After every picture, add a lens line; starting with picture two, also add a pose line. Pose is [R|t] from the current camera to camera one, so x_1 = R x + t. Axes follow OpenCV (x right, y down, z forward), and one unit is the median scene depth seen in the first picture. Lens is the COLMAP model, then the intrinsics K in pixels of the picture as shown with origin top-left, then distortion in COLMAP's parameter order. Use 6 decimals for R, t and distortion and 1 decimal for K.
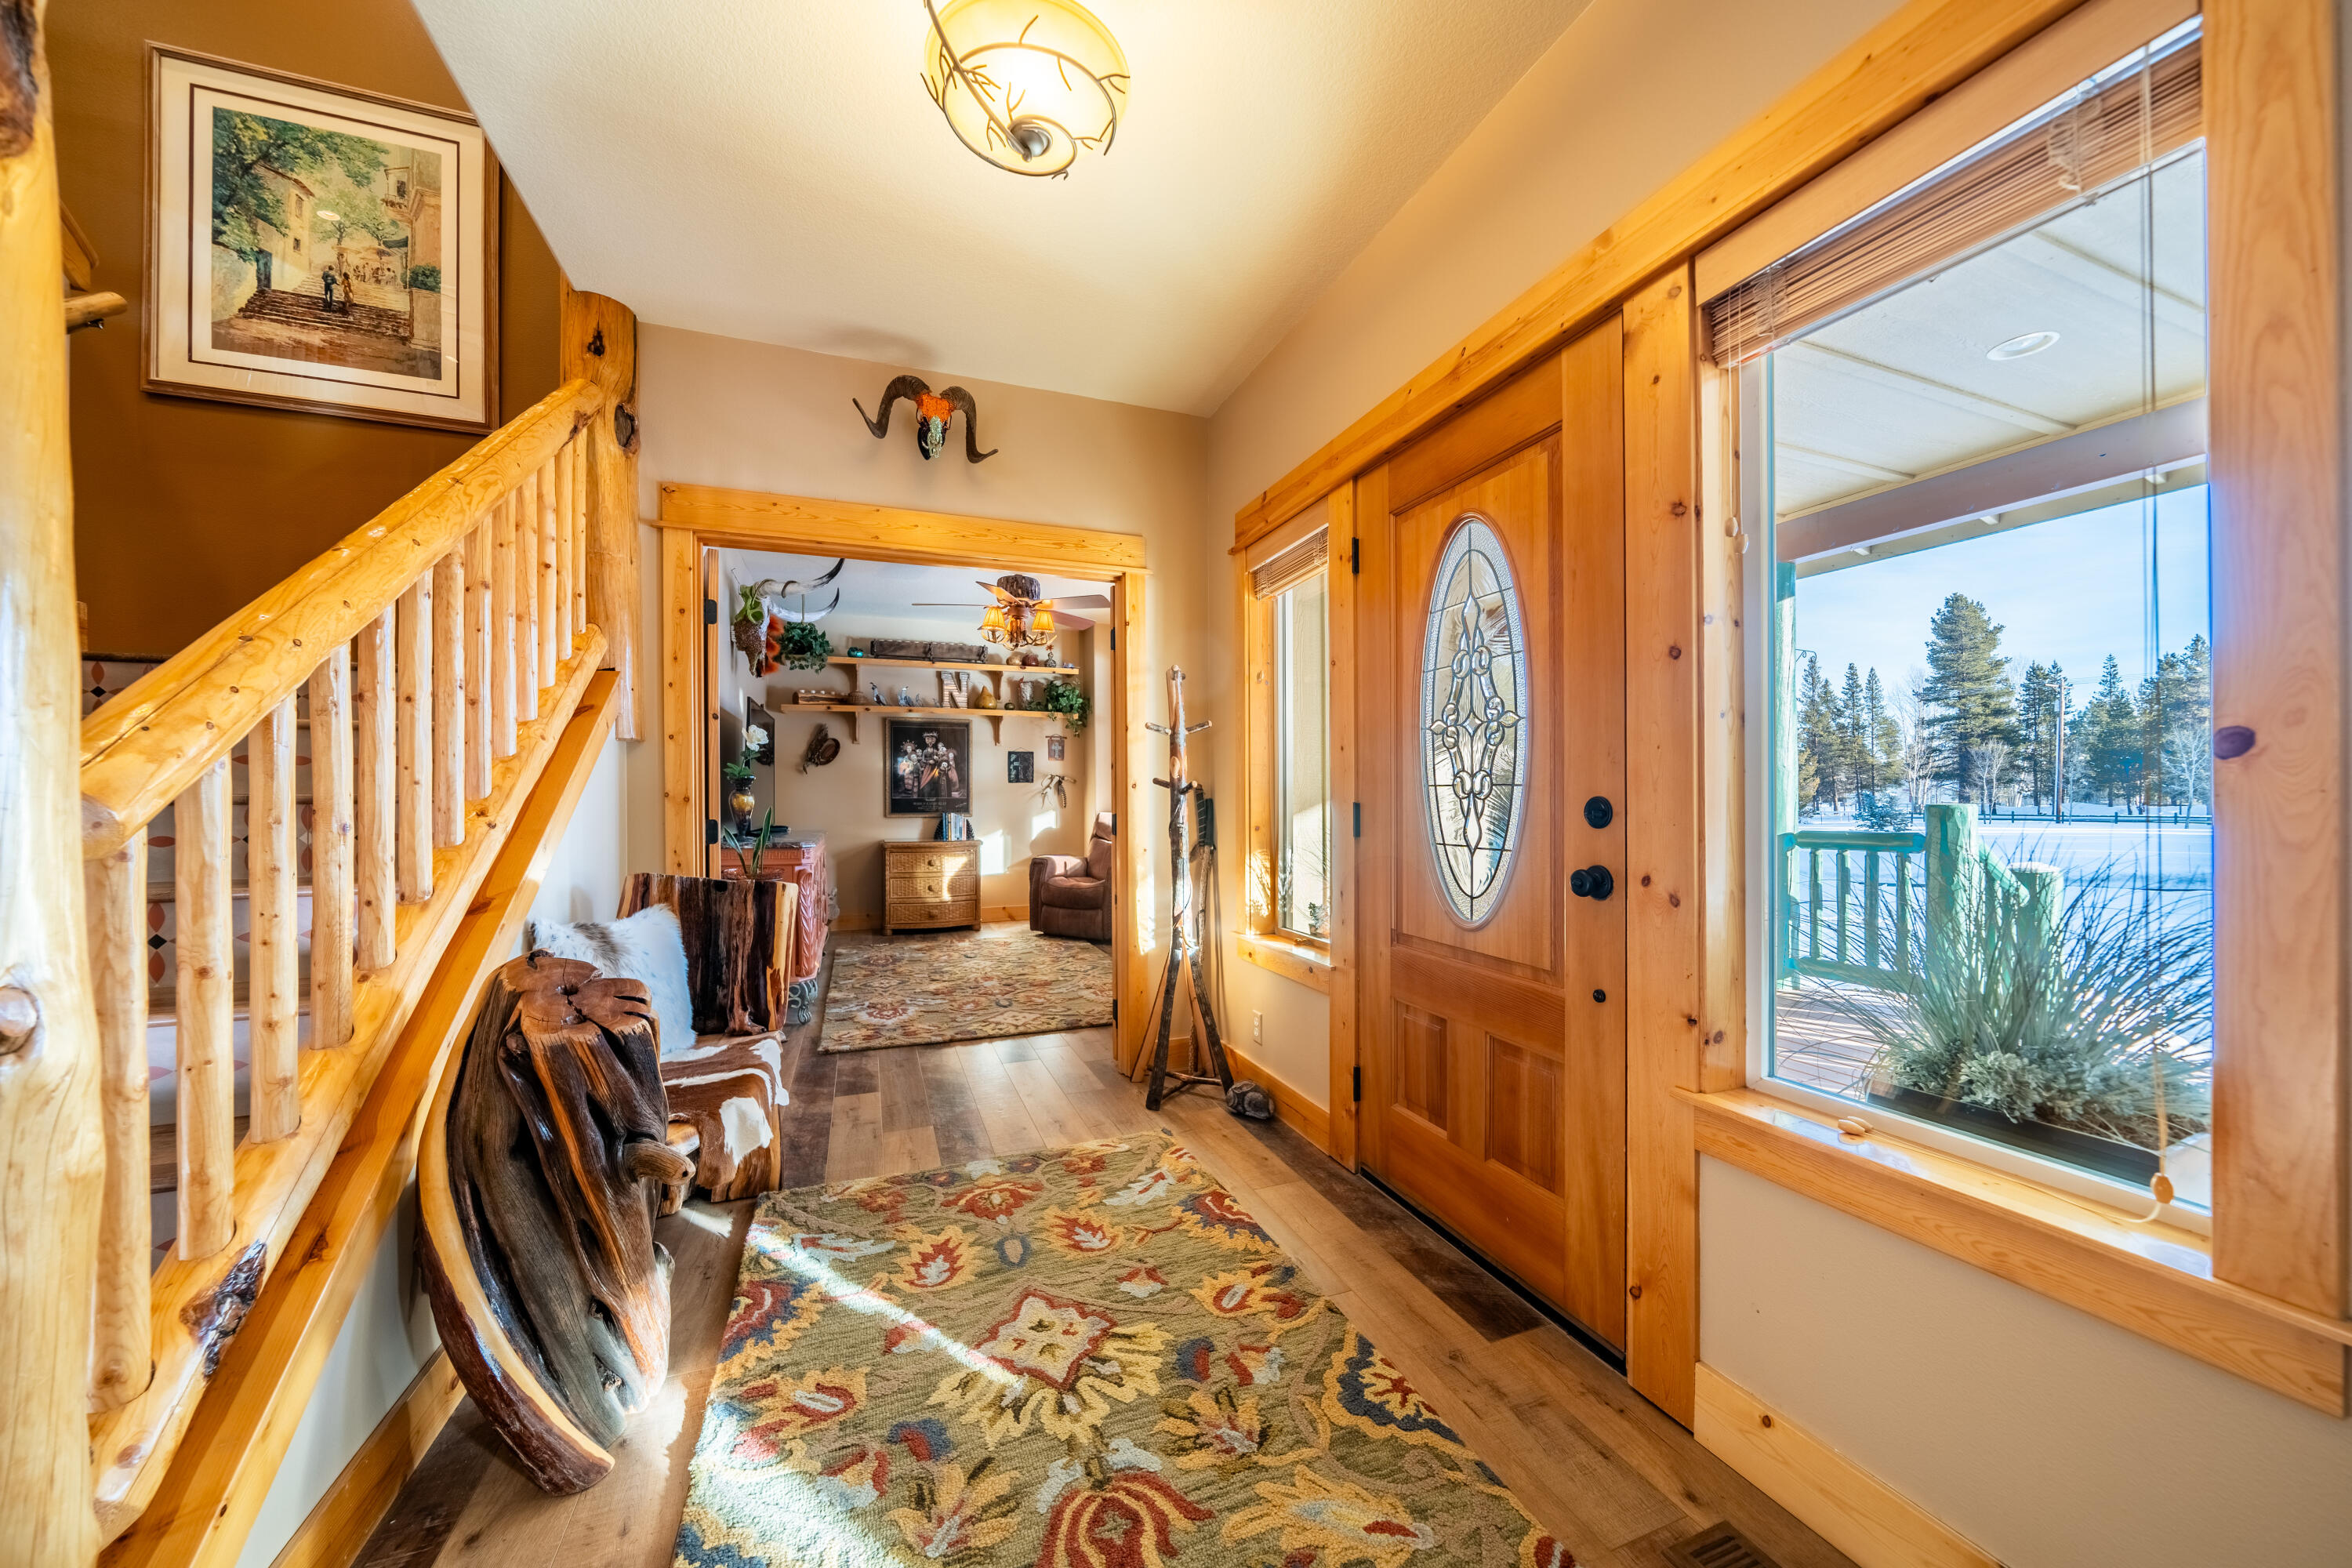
lens RADIAL K [[808.6, 0, 1175.3], [0, 808.6, 791.3], [0, 0, 1]] dist [-0.003143, -0.000192]
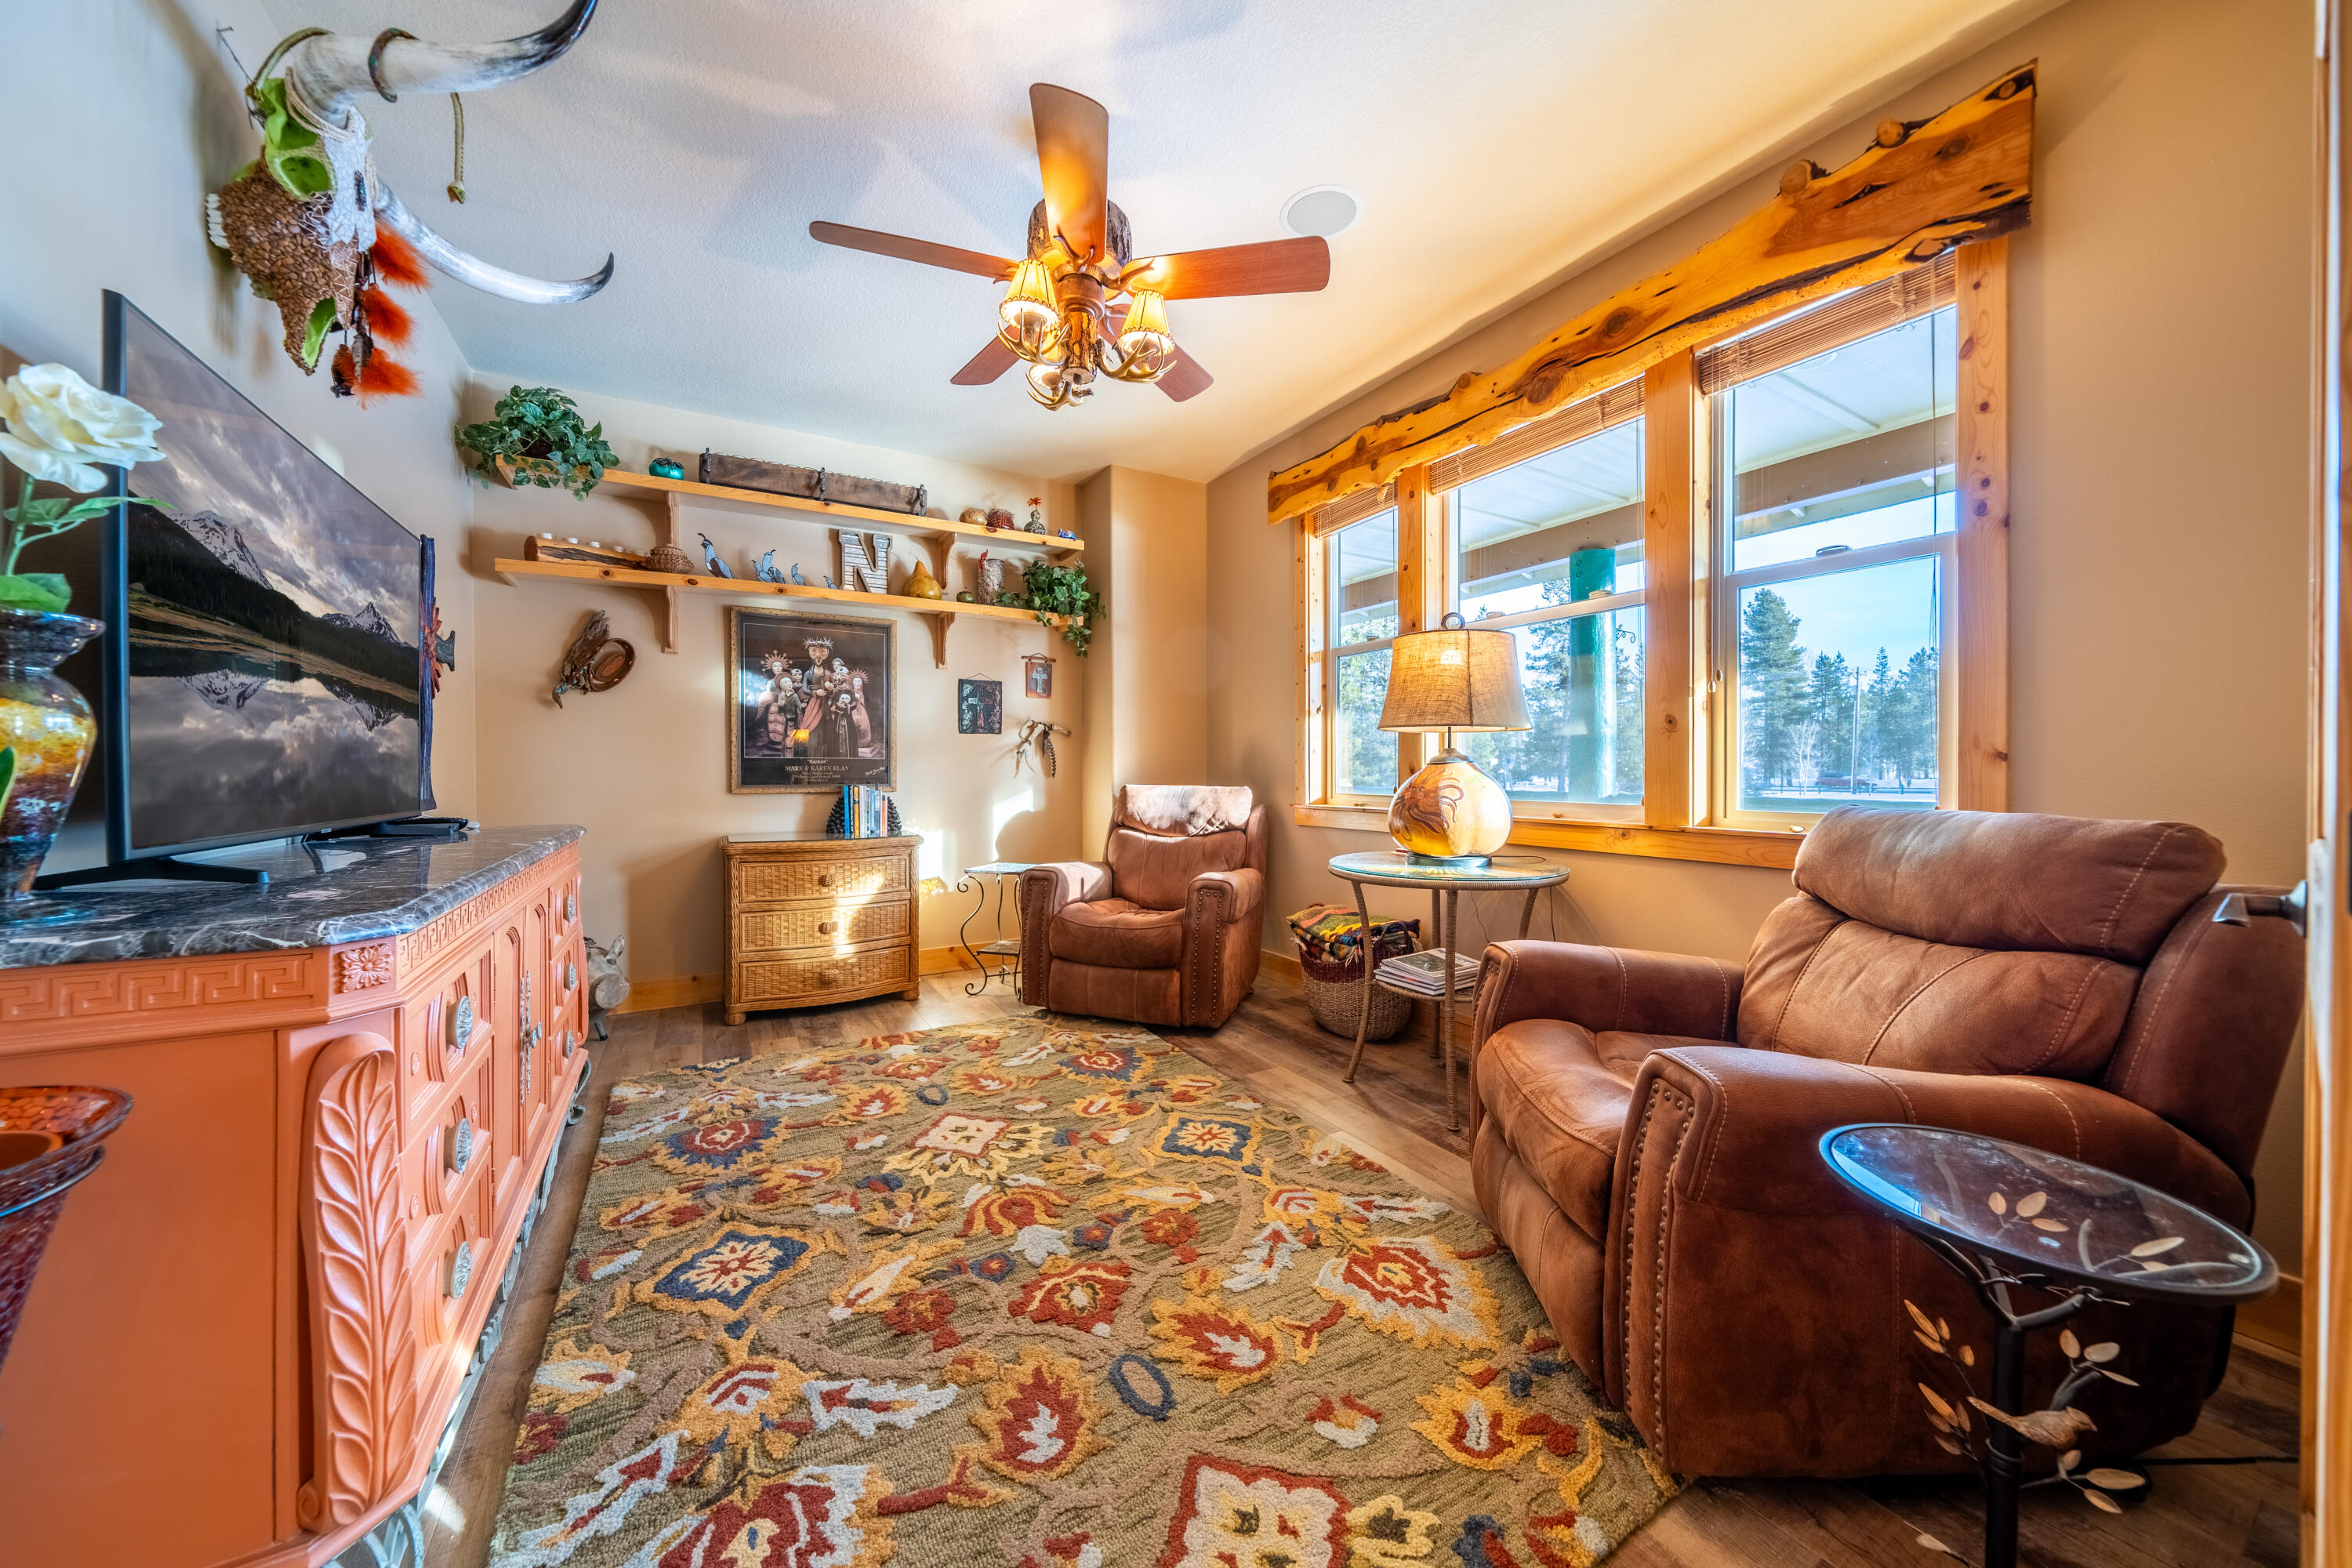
lens RADIAL K [[789.6, 0, 1168.9], [0, 789.6, 772.2], [0, 0, 1]] dist [-0.002069, -0.000076]
pose [[0.986293, 0.001628, 0.164994, -0.164105], [-0.002993, 0.999963, 0.008025, 0.013272], [-0.164975, -0.008409, 0.986262, 0.452458]]
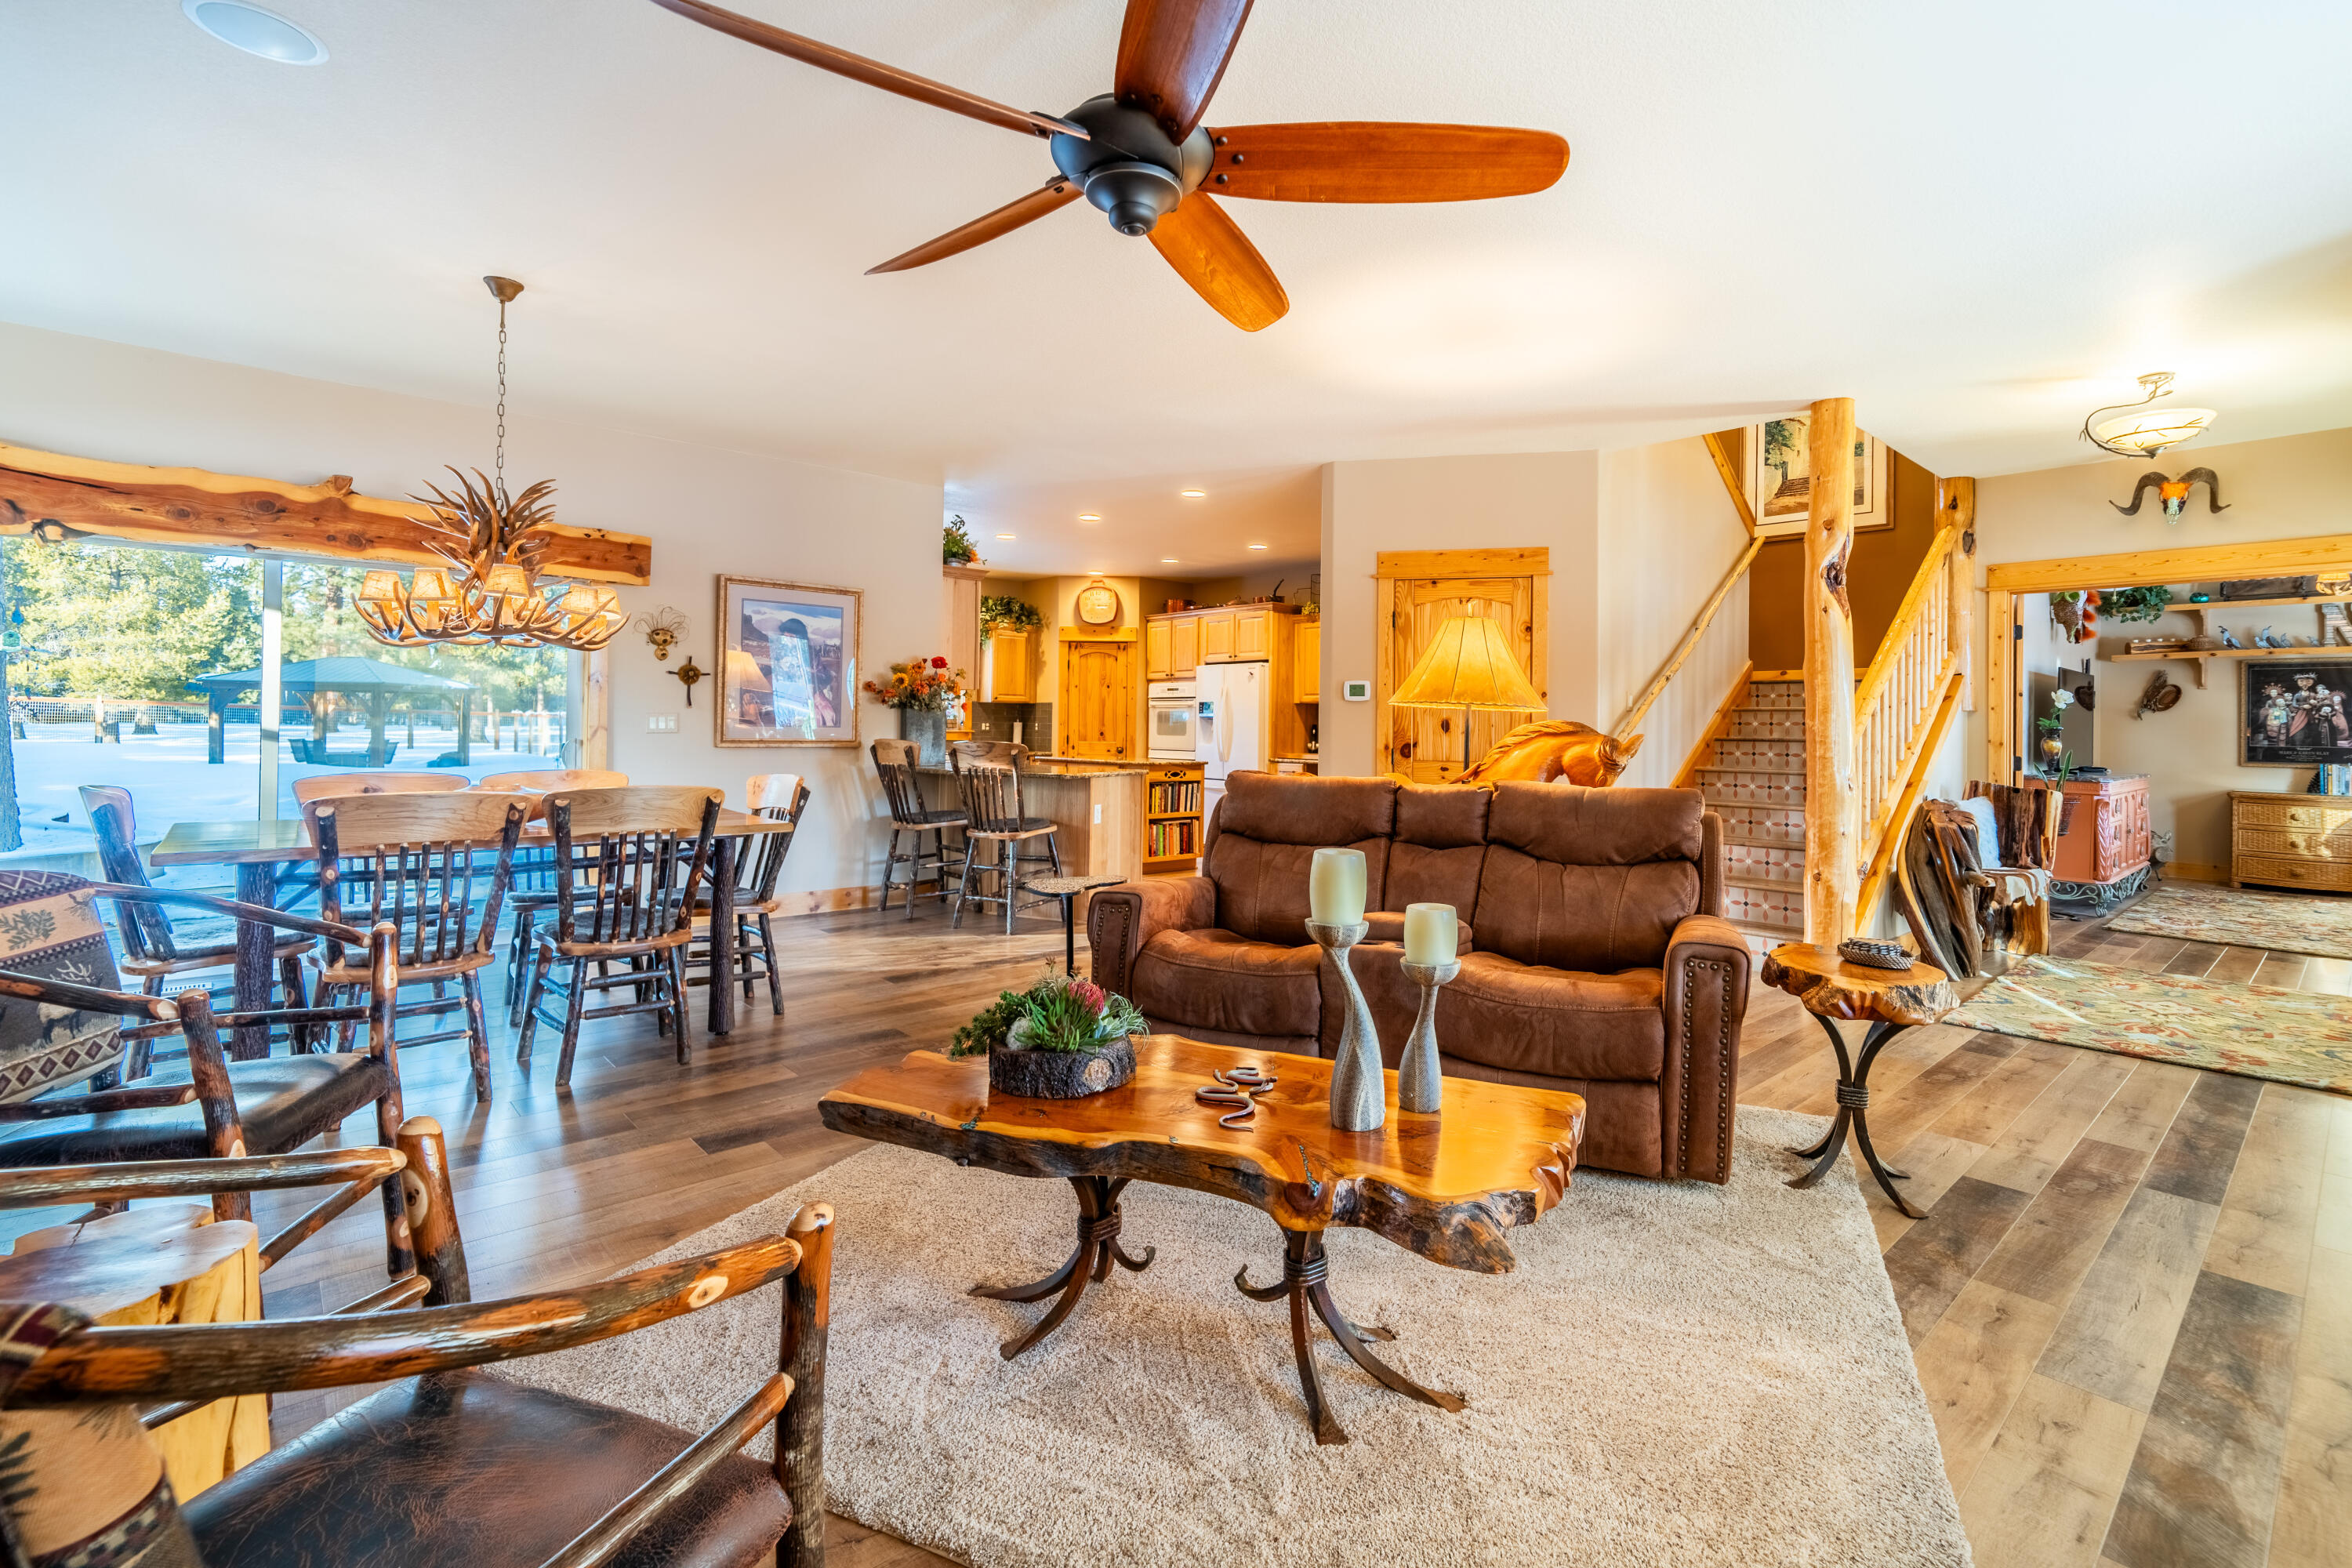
lens RADIAL K [[1080.3, 0, 1223.6], [0, 1080.3, 724.6], [0, 0, 1]] dist [-0.001841, -0.000355]
pose [[0.364959, 0.007882, -0.930990, 0.392414], [-0.009592, 0.999943, 0.004706, -0.011045], [0.930974, 0.007212, 0.365013, -0.583400]]
